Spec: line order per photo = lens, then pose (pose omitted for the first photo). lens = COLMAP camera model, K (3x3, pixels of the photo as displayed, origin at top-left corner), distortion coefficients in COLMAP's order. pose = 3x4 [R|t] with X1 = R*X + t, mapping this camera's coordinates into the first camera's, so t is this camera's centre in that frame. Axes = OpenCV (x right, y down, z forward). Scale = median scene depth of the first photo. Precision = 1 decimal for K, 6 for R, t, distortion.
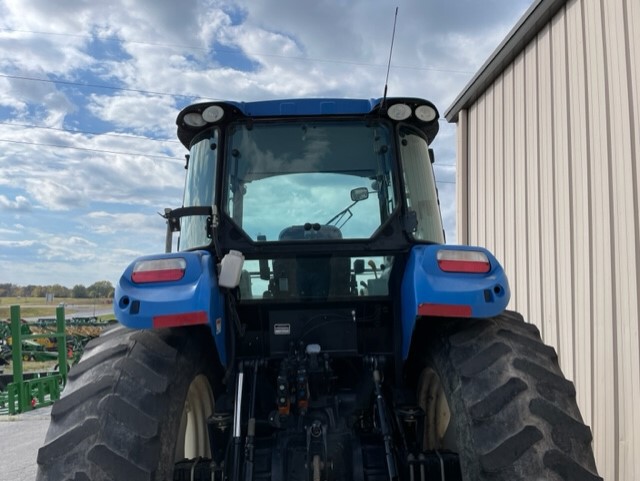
lens RADIAL K [[485.2, 0, 316.9], [0, 485.2, 243.4], [0, 0, 1]] dist [0.095634, -0.126472]
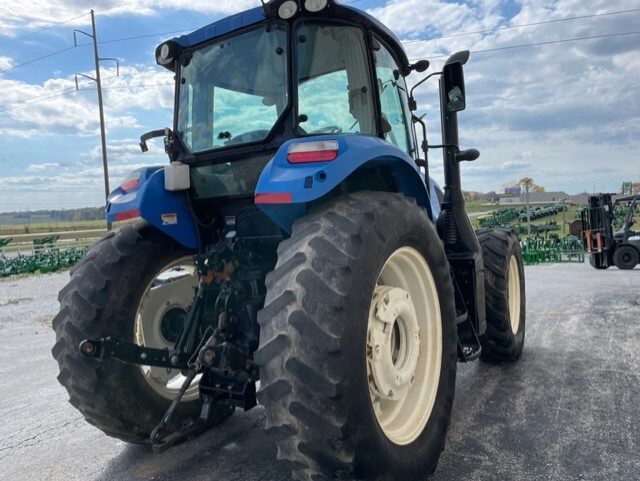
lens RADIAL K [[479.4, 0, 331.4], [0, 479.4, 240.1], [0, 0, 1]] dist [0.073606, -0.060379]
pose [[0.845397, -0.013164, -0.533977, 0.887289], [0.117127, 0.979934, 0.161280, 0.061332], [0.521139, -0.198889, 0.829975, 0.099260]]
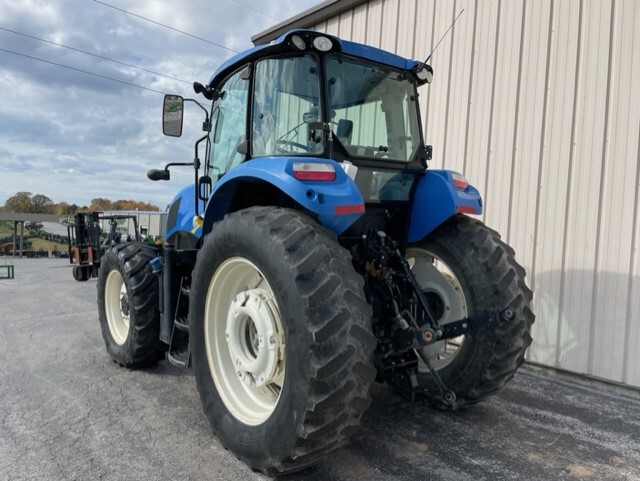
lens RADIAL K [[484.2, 0, 325.5], [0, 484.2, 244.0], [0, 0, 1]] dist [0.099212, -0.138791]
pose [[0.787054, -0.001753, 0.616882, -1.058685], [-0.106136, 0.984699, 0.138213, 0.063747], [-0.607685, -0.174255, 0.774825, -0.033116]]
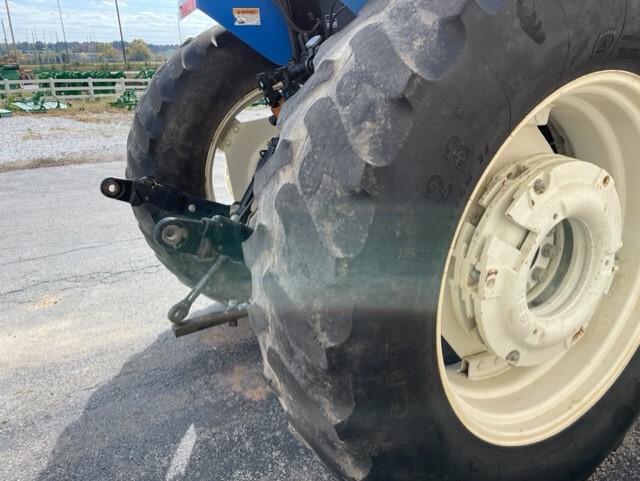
lens RADIAL K [[484.2, 0, 325.5], [0, 484.2, 244.0], [0, 0, 1]] dist [0.099212, -0.138791]
pose [[0.499345, 0.294579, -0.814787, 0.745759], [0.121357, 0.907373, 0.402426, 0.200878], [0.857862, -0.299829, 0.417343, 0.601376]]
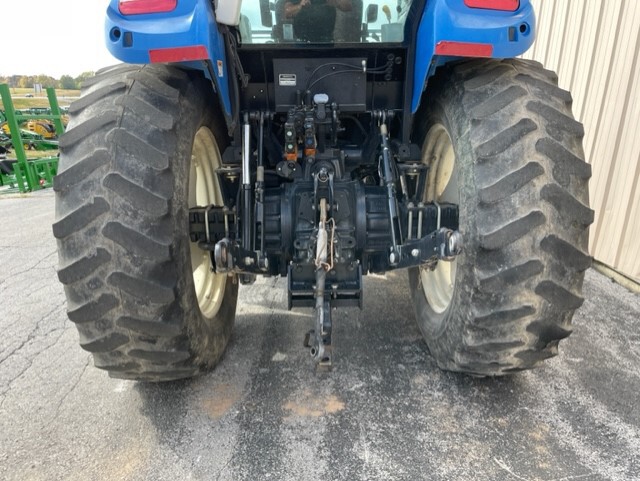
lens RADIAL K [[484.2, 0, 325.5], [0, 484.2, 244.0], [0, 0, 1]] dist [0.099212, -0.138791]
pose [[0.999764, 0.010807, 0.018846, -0.013559], [-0.017356, 0.919080, 0.393687, 0.102951], [-0.013067, -0.393922, 0.919051, 0.000758]]
